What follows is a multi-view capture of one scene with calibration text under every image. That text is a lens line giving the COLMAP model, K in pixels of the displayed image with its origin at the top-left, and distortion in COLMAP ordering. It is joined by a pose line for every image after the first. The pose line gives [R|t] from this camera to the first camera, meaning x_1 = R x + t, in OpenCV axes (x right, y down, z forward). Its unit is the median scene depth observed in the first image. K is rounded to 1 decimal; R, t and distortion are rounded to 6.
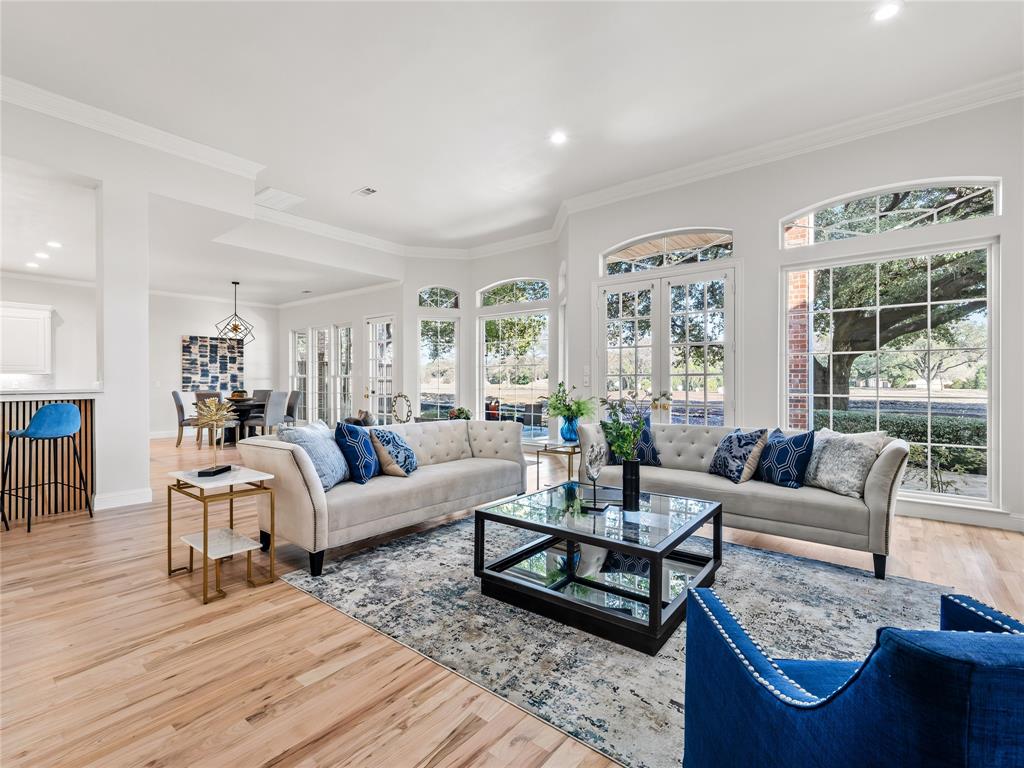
lens RADIAL K [[480.4, 0, 522.2], [0, 480.4, 385.2], [0, 0, 1]] dist [0.001577, -0.000252]
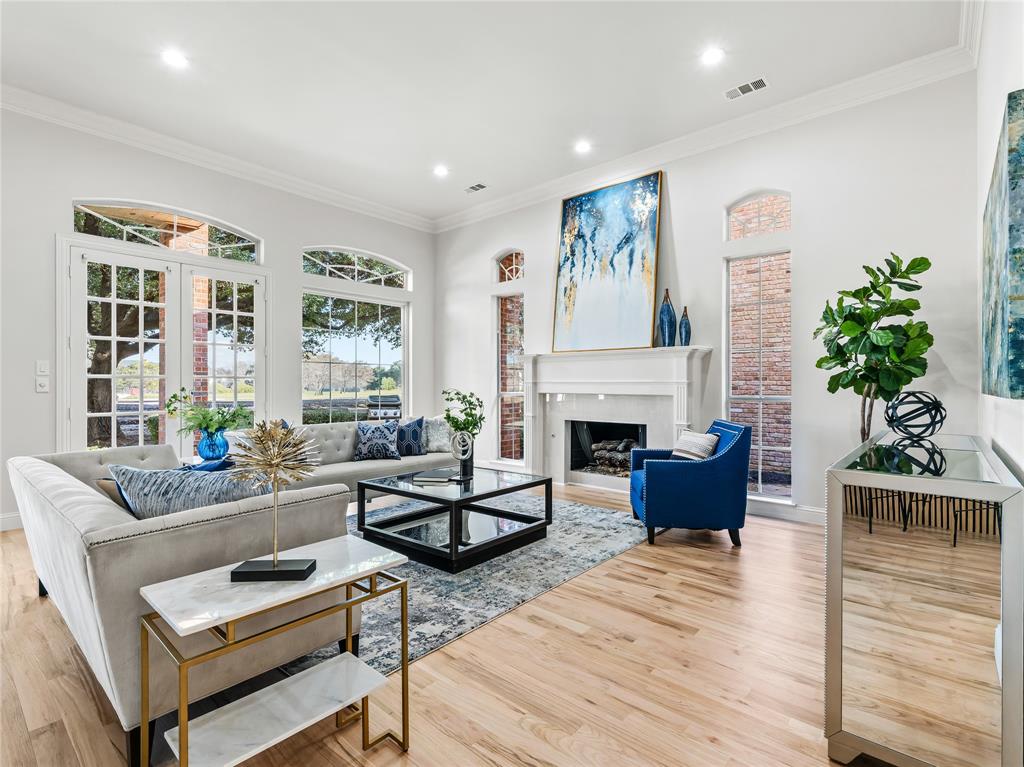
lens RADIAL K [[480.4, 0, 522.2], [0, 480.4, 384.7], [0, 0, 1]] dist [0.001577, -0.000252]
pose [[0.036599, -0.001145, 0.999329, -0.838684], [0.000473, 0.999999, 0.001129, -0.011316], [-0.999330, 0.000431, 0.036600, 0.547978]]
